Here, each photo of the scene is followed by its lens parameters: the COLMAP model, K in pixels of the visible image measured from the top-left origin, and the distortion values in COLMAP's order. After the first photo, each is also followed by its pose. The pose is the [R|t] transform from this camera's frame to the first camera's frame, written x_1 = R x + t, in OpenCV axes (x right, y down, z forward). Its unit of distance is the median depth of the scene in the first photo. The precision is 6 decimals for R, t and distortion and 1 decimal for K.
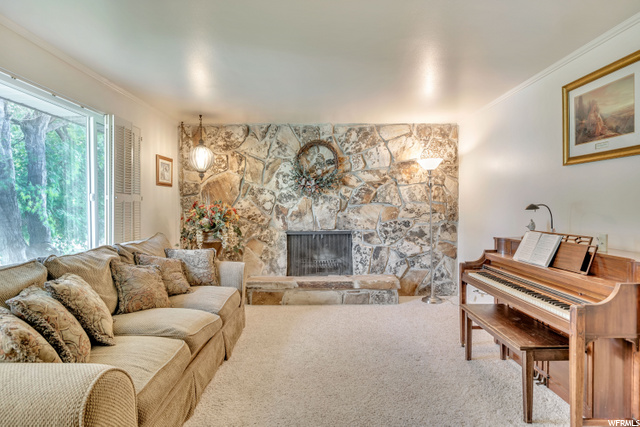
lens RADIAL K [[346.7, 0, 320.0], [0, 346.7, 213.5], [0, 0, 1]] dist [-0.000362, 0.000287]
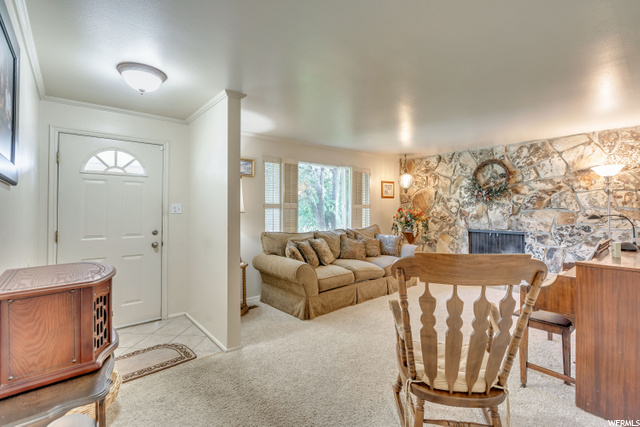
lens RADIAL K [[289.3, 0, 319.8], [0, 289.3, 206.6], [0, 0, 1]] dist [0.000012, 0.000012]
pose [[0.643996, 0.001386, -0.765027, 0.399247], [-0.015261, 0.999823, -0.011036, -0.015273], [0.764876, 0.018782, 0.643903, -0.169180]]
